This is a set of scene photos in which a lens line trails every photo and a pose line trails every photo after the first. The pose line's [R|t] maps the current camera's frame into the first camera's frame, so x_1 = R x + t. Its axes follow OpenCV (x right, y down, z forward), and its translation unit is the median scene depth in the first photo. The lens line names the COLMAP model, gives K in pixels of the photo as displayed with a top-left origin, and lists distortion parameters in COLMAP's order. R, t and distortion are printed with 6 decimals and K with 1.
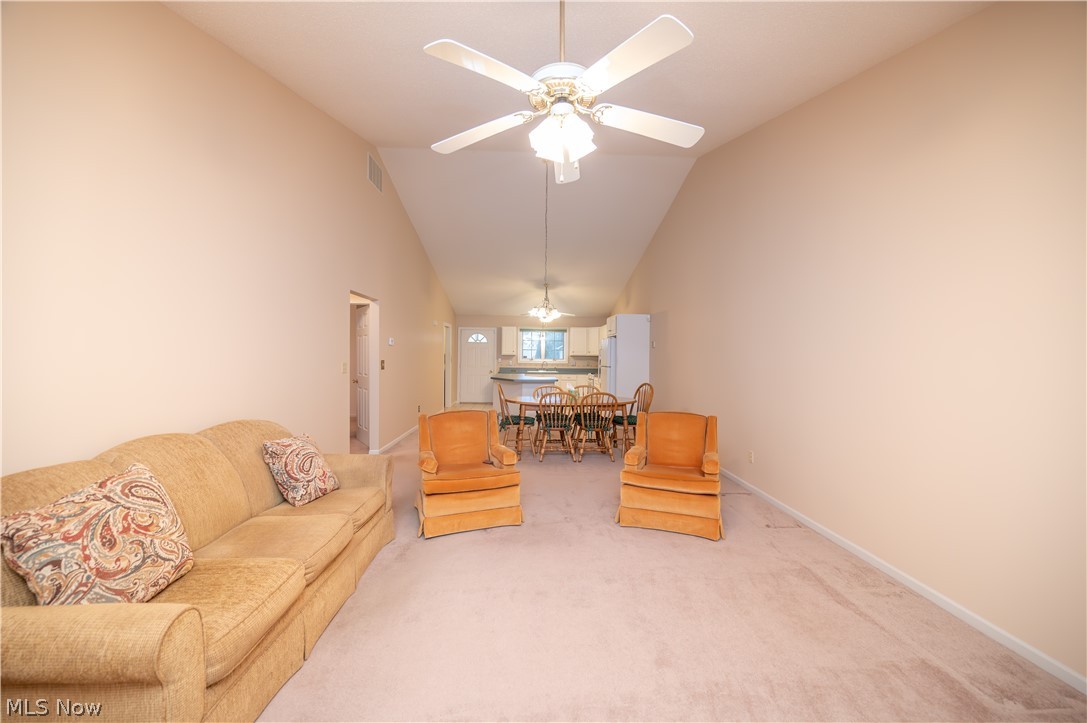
lens RADIAL K [[429.0, 0, 549.1], [0, 429.0, 363.8], [0, 0, 1]] dist [-0.000564, -0.000538]
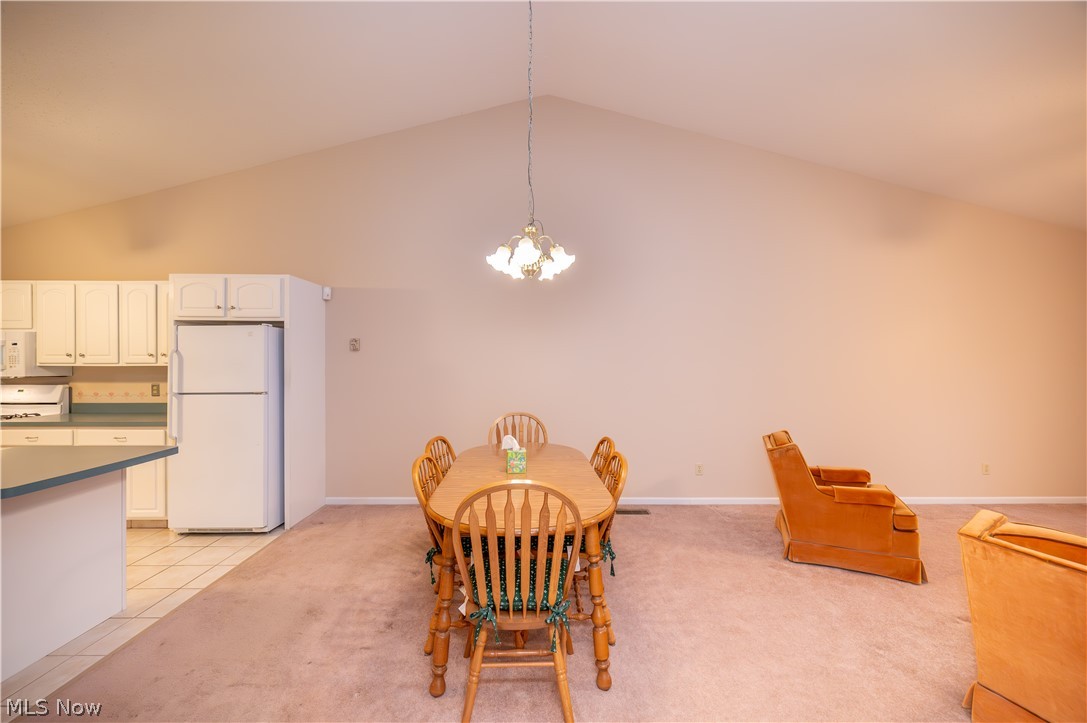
lens RADIAL K [[429.0, 0, 544.1], [0, 429.0, 363.2], [0, 0, 1]] dist [-0.000564, -0.000538]
pose [[0.041722, -0.016980, 0.998985, -0.188420], [0.017984, 0.999706, 0.016241, -0.016710], [-0.998967, 0.017288, 0.042016, 0.478549]]
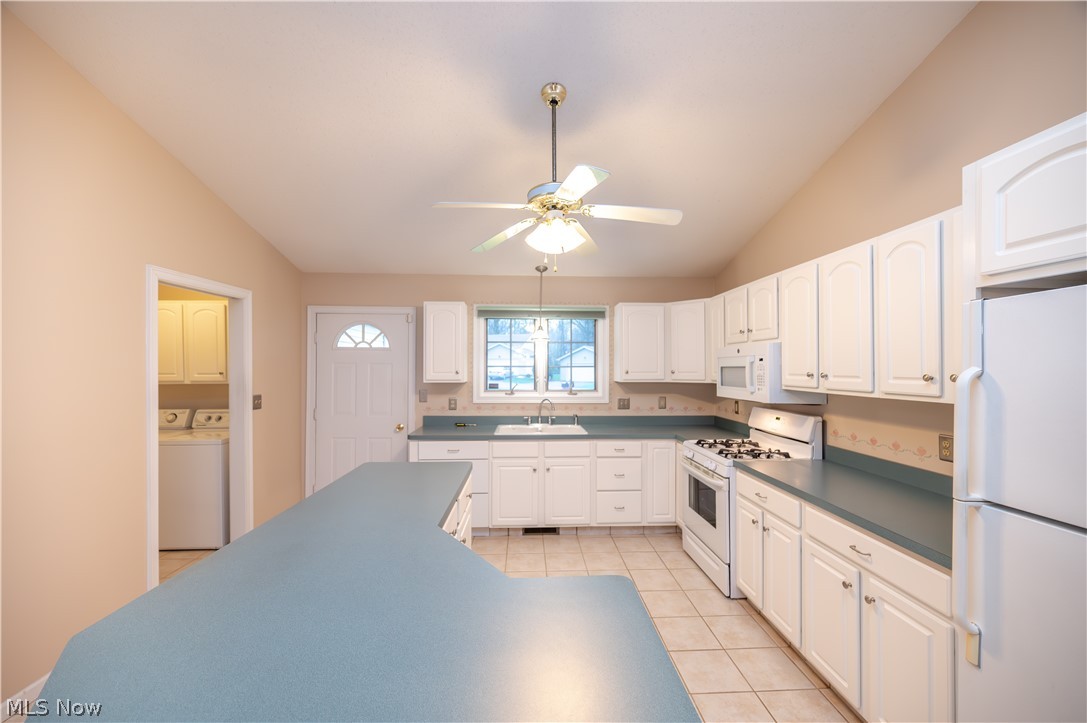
lens RADIAL K [[429.0, 0, 540.3], [0, 429.0, 364.3], [0, 0, 1]] dist [-0.000564, -0.000538]
pose [[0.999803, -0.011145, -0.016408, -0.009195], [0.010735, 0.999633, -0.024866, -0.025571], [0.016680, 0.024685, 0.999556, 0.638563]]
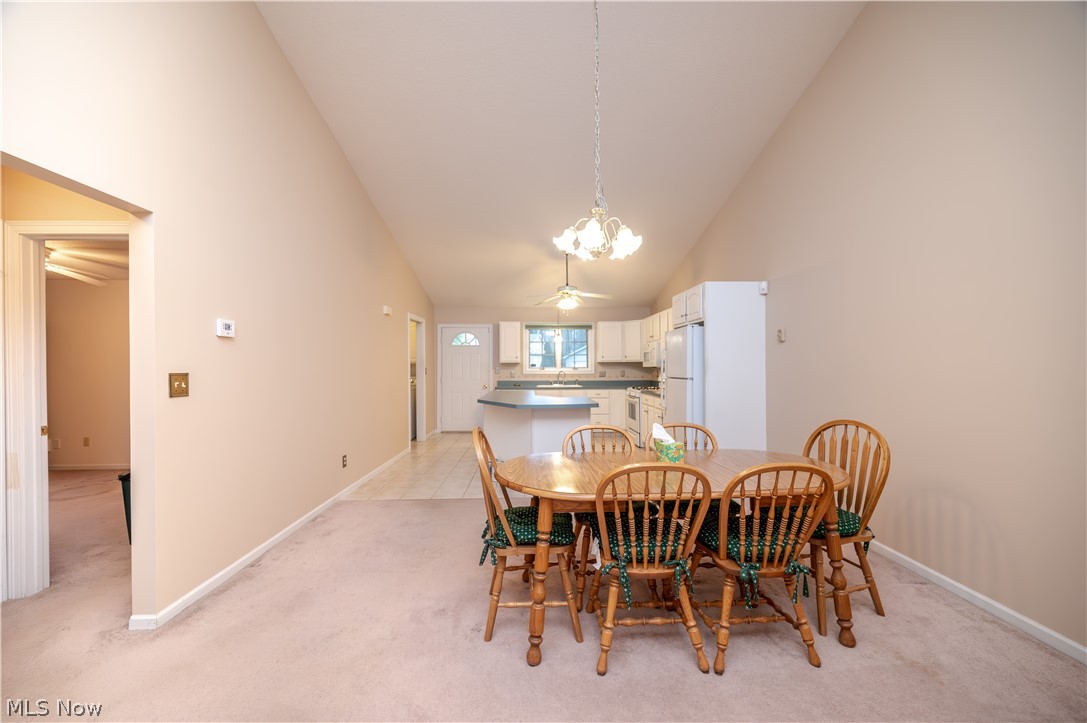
lens RADIAL K [[429.0, 0, 539.2], [0, 429.0, 363.5], [0, 0, 1]] dist [-0.000564, -0.000538]
pose [[0.999366, -0.015928, -0.031857, -0.024220], [0.015153, 0.999587, -0.024406, -0.001408], [0.032233, 0.023907, 0.999194, 0.301978]]
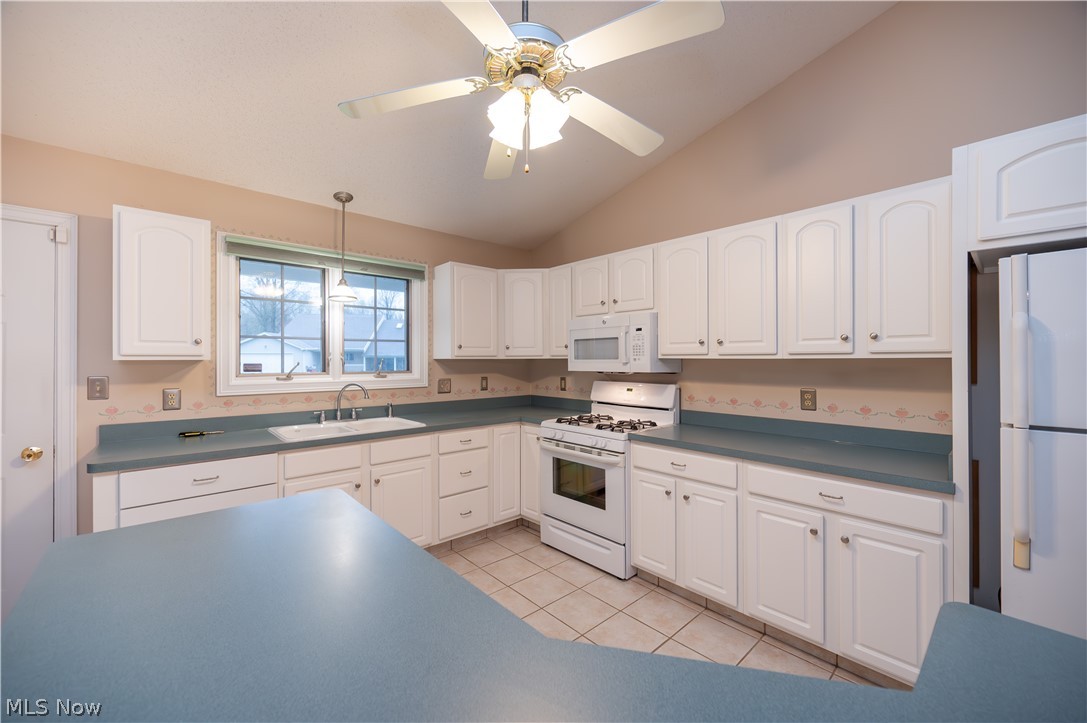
lens RADIAL K [[429.0, 0, 544.4], [0, 429.0, 358.2], [0, 0, 1]] dist [-0.000564, -0.000538]
pose [[0.778014, -0.011825, 0.628136, -0.080871], [0.021718, 0.999731, -0.008080, -0.015953], [-0.627872, 0.019928, 0.778062, 0.729282]]
